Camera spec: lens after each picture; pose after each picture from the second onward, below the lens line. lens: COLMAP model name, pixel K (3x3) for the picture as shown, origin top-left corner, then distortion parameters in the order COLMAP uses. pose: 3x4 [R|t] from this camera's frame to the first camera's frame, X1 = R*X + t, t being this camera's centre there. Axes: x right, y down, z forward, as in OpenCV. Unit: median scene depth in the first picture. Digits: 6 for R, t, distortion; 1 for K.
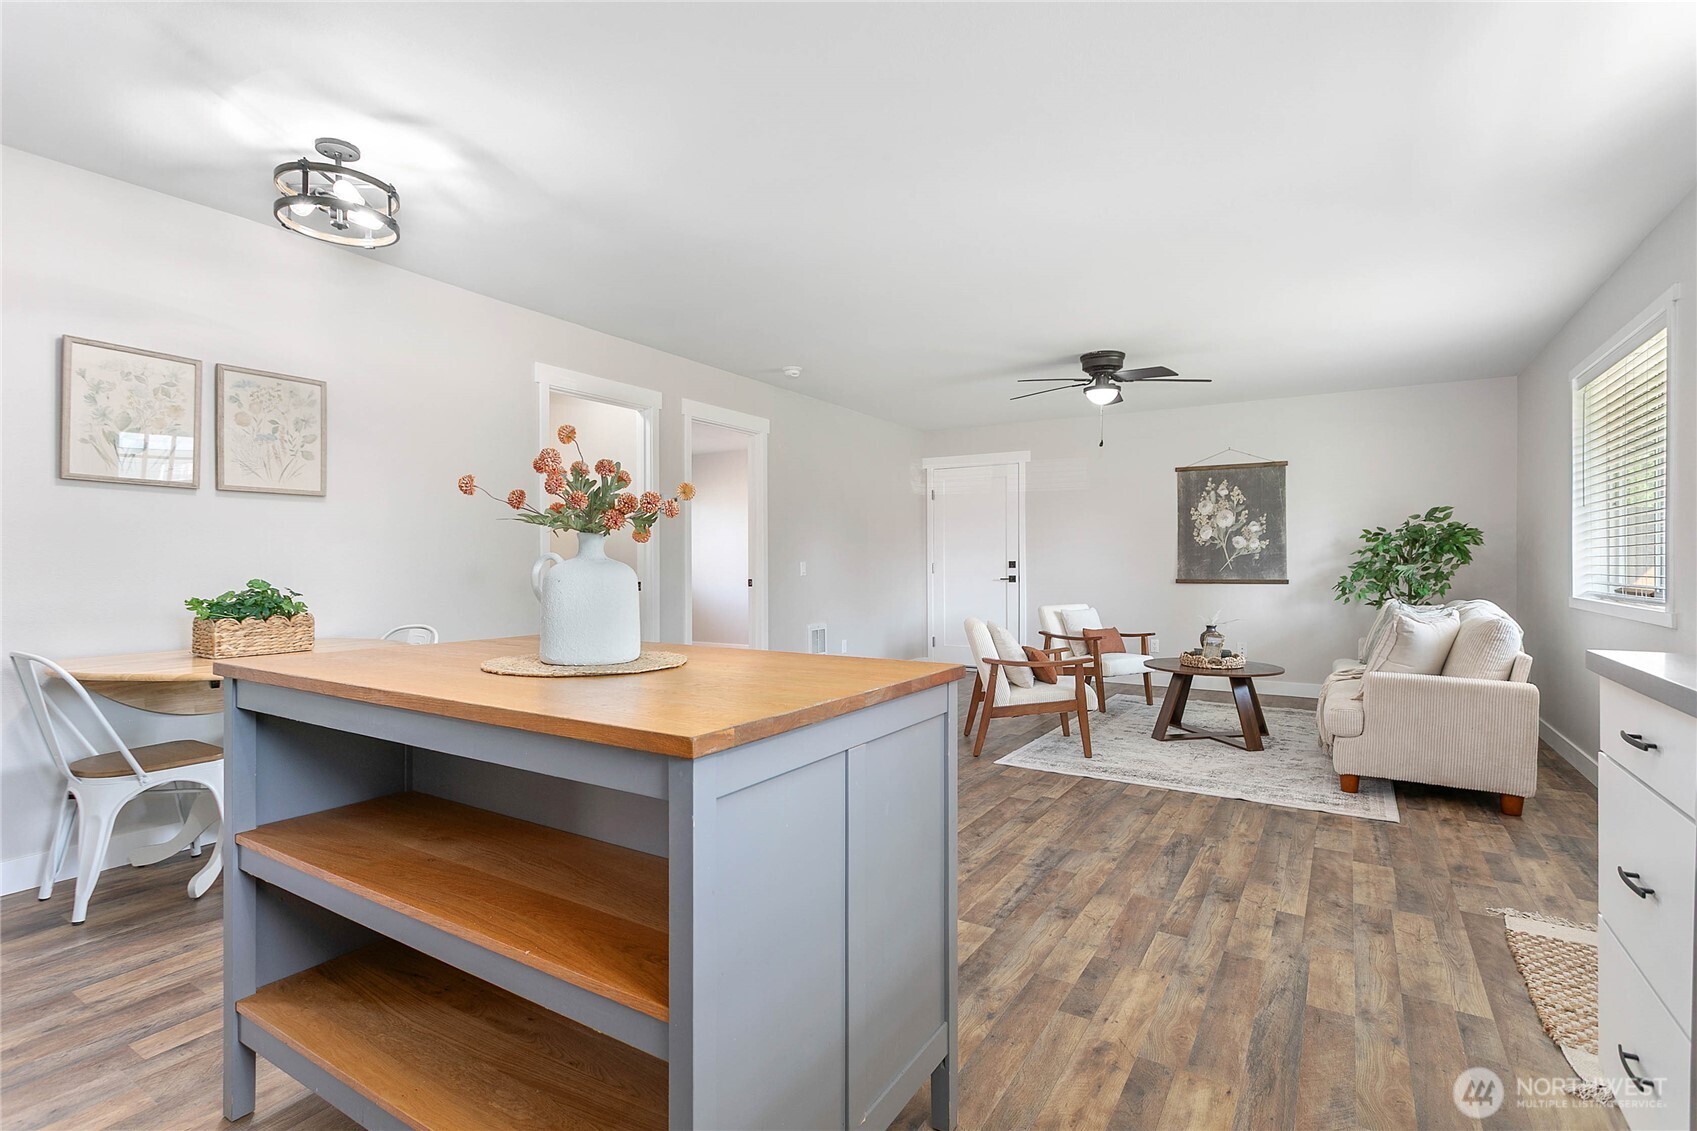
lens RADIAL K [[803.3, 0, 846.1], [0, 803.3, 567.7], [0, 0, 1]] dist [0.002911, 0.000431]
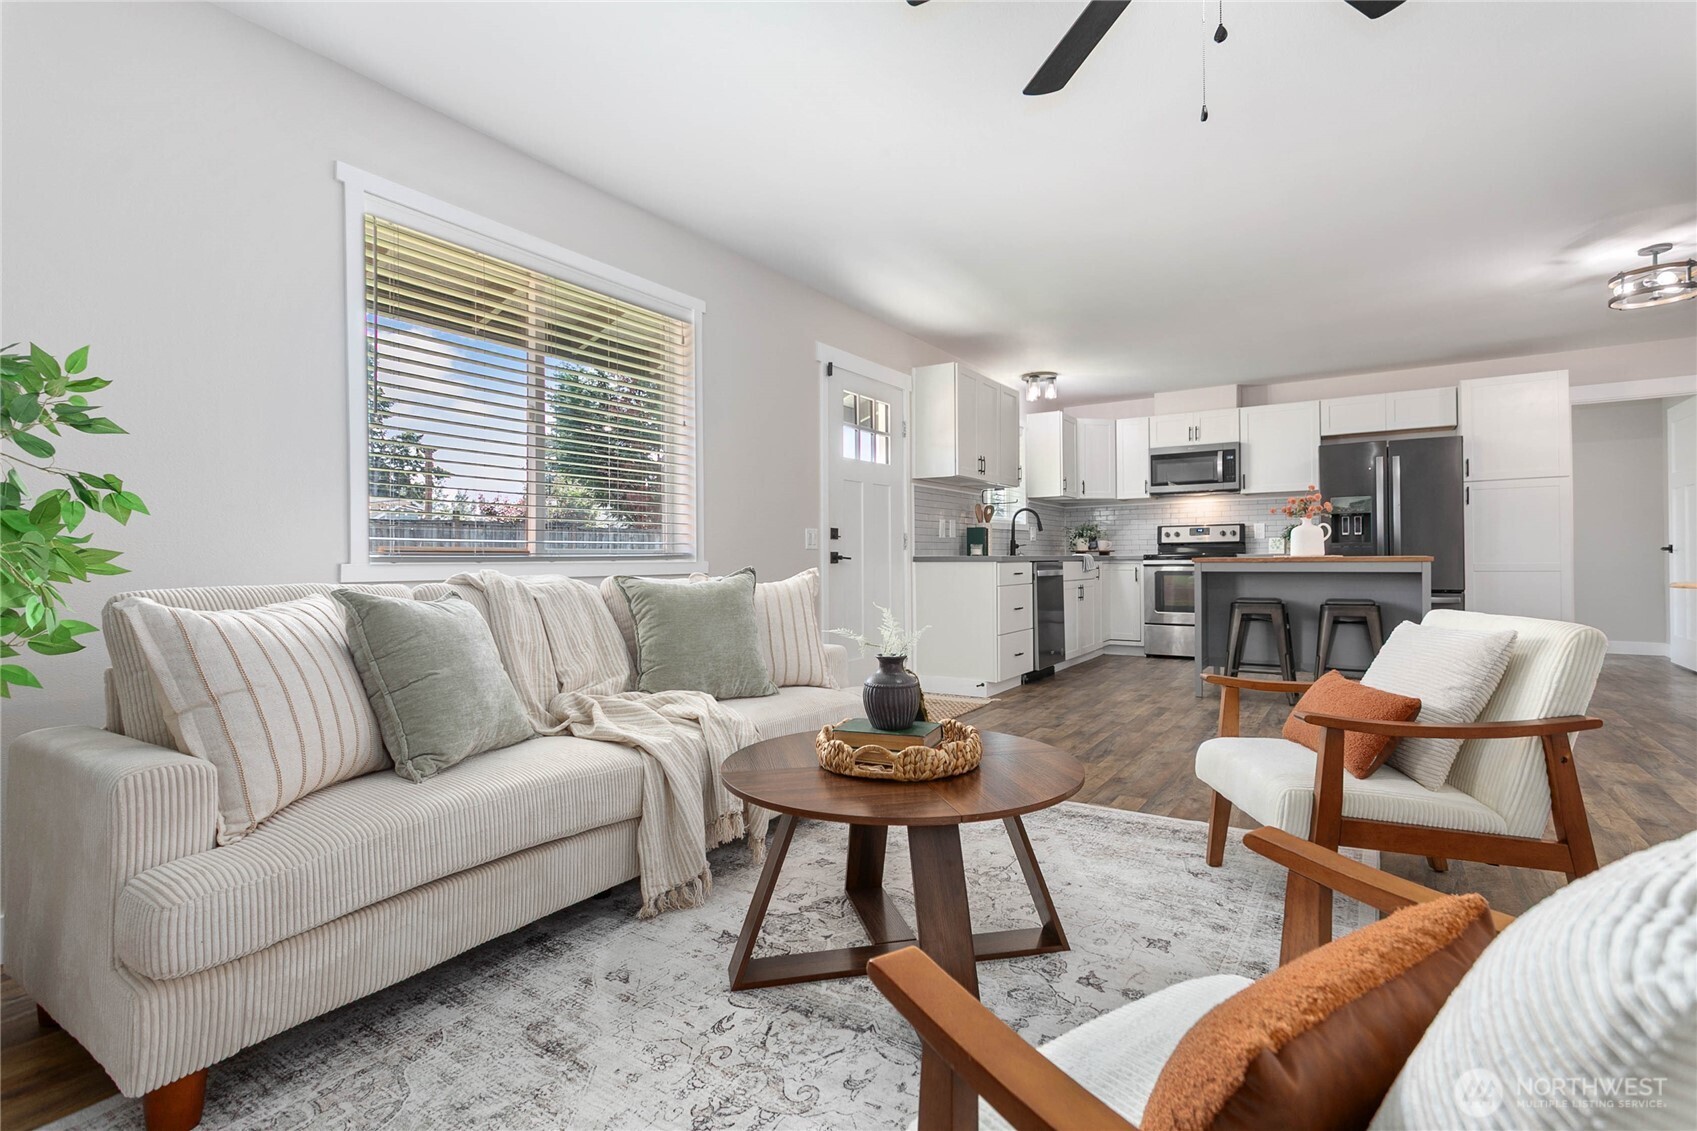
lens RADIAL K [[804.6, 0, 844.1], [0, 804.6, 557.4], [0, 0, 1]] dist [-0.000654, 0.000690]
pose [[-0.999678, 0.008474, 0.023905, 0.412837], [0.008548, 0.999959, 0.002977, 0.025213], [-0.023879, 0.003180, -0.999710, 1.195648]]
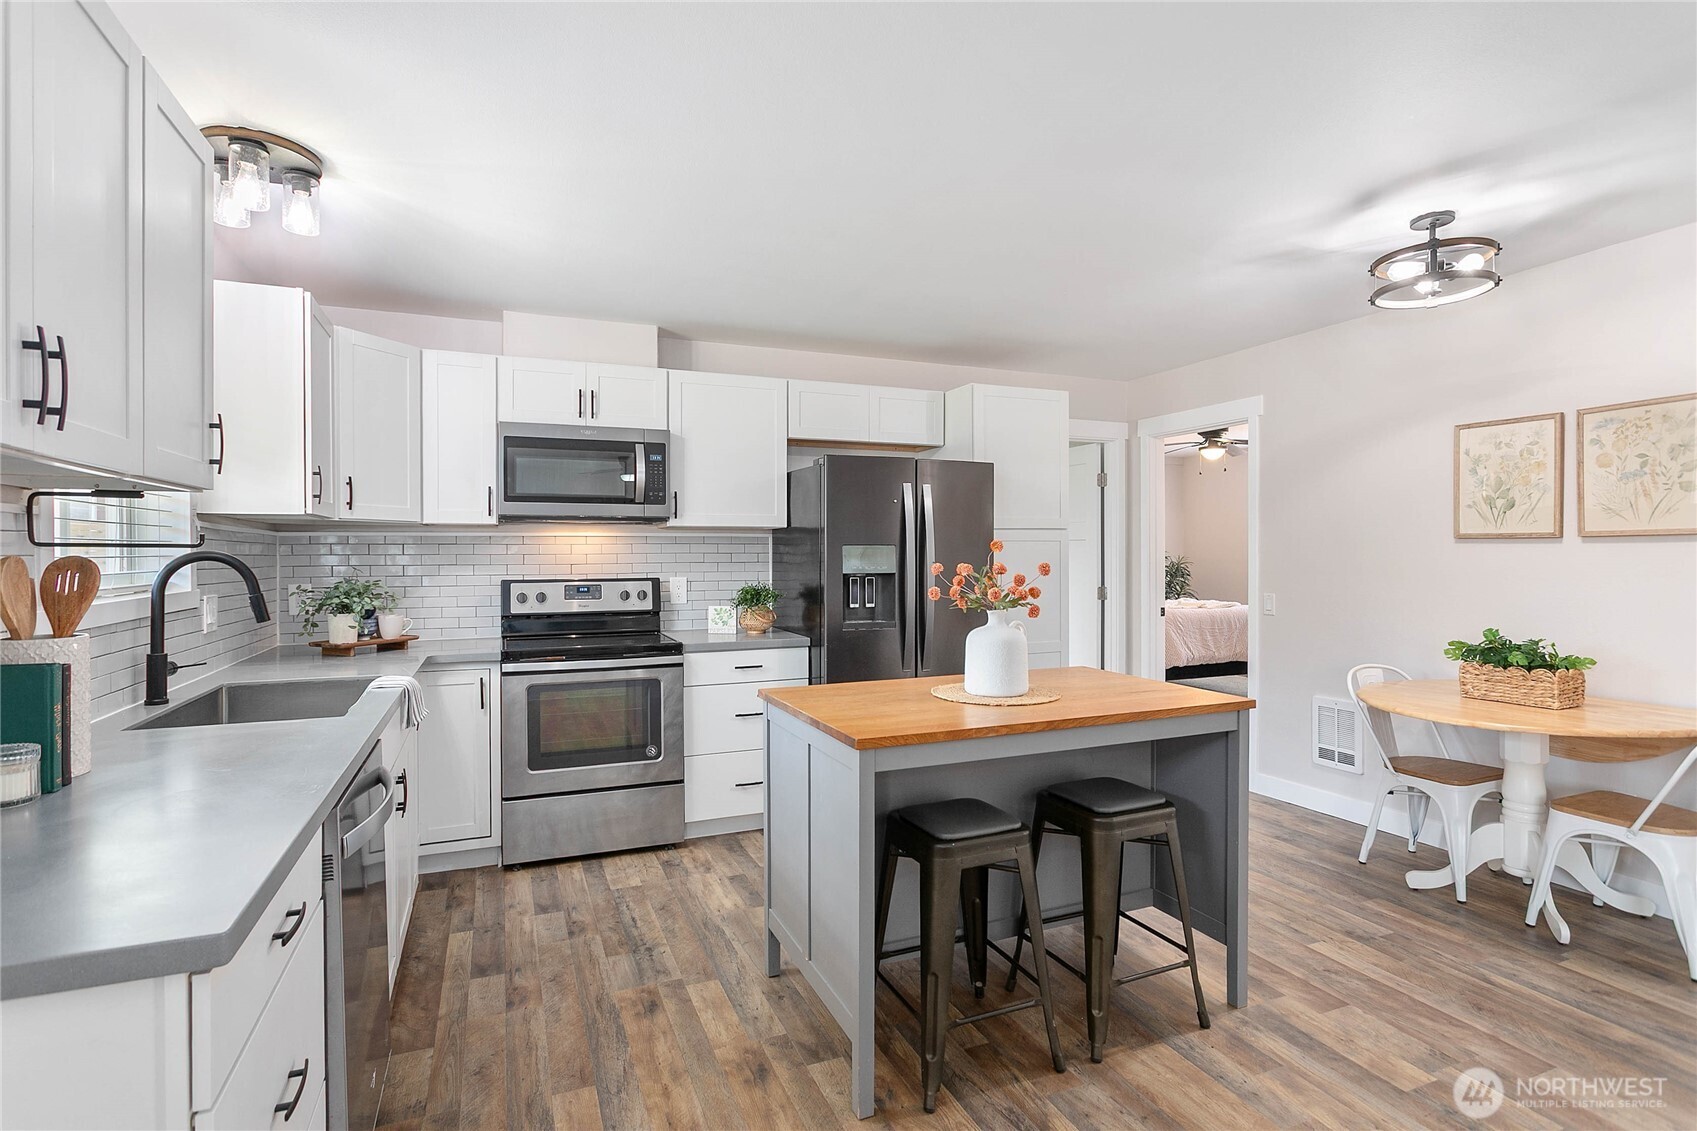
lens RADIAL K [[826.7, 0, 838.5], [0, 826.7, 563.0], [0, 0, 1]] dist [-0.006139, 0.000562]
pose [[-0.582836, 0.011172, -0.812513, 0.314474], [0.000347, 0.999909, 0.013500, -0.042735], [0.812589, 0.007587, -0.582787, 0.461987]]
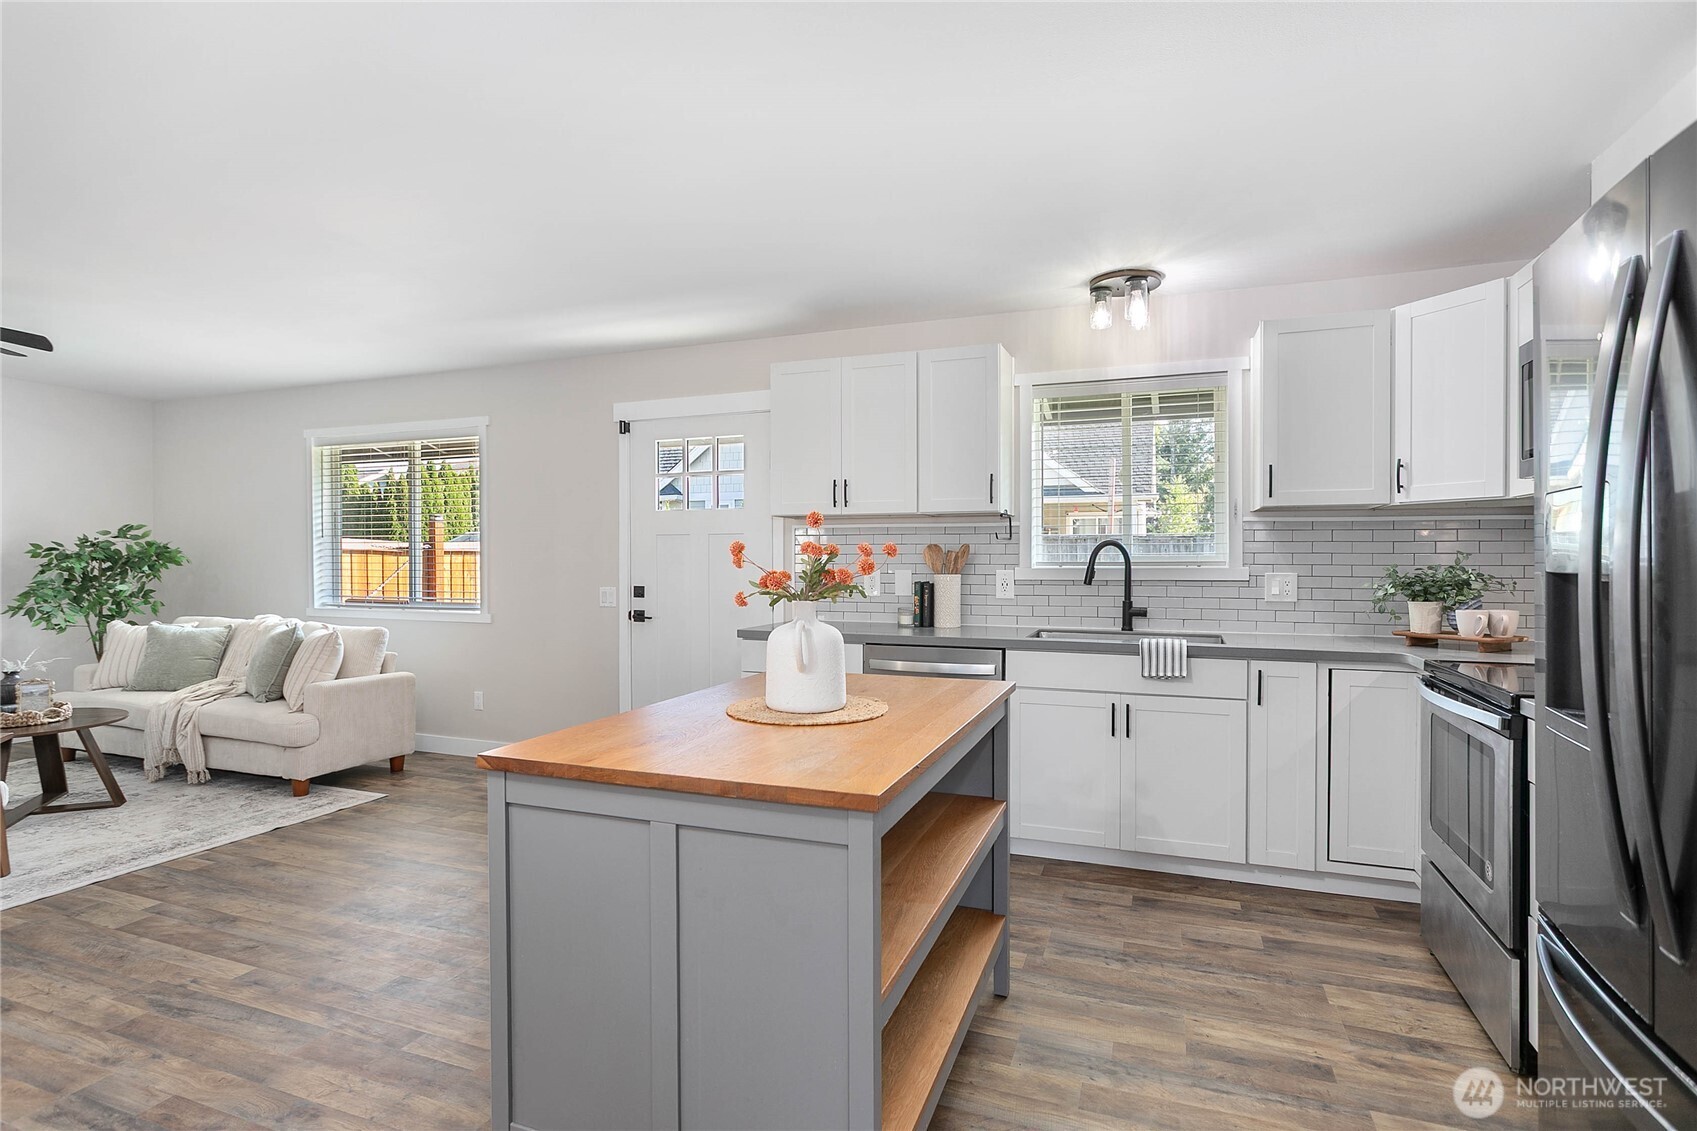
lens RADIAL K [[844.0, 0, 840.3], [0, 844.0, 565.0], [0, 0, 1]] dist [-0.006127, 0.001667]
pose [[-0.189990, -0.008102, 0.981753, -0.433742], [0.003748, 0.999953, 0.008978, -0.030531], [-0.981779, 0.005385, -0.189951, 0.328738]]
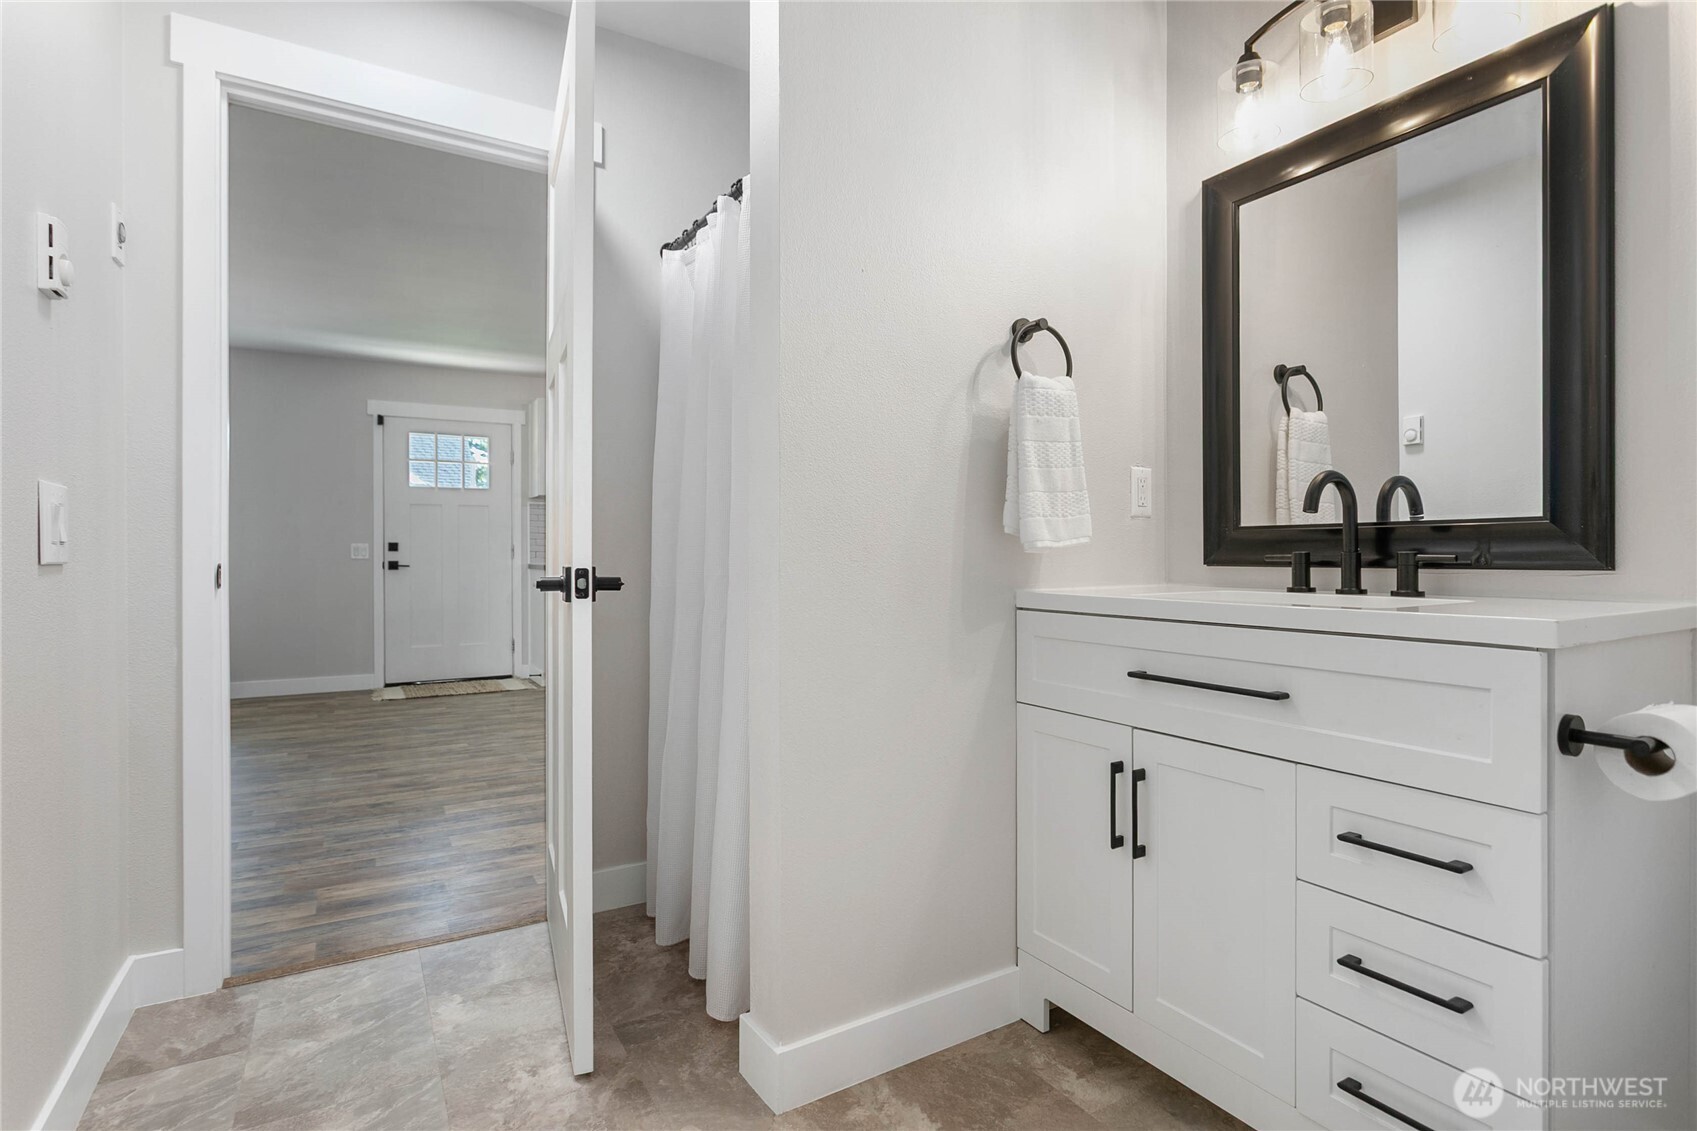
lens RADIAL K [[844.0, 0, 840.3], [0, 844.0, 565.0], [0, 0, 1]] dist [-0.006127, 0.001667]
pose [[-0.885101, -0.001565, 0.465396, -0.600707], [0.004975, 0.999905, 0.012824, 0.015941], [-0.465372, 0.013666, -0.885009, 1.078637]]
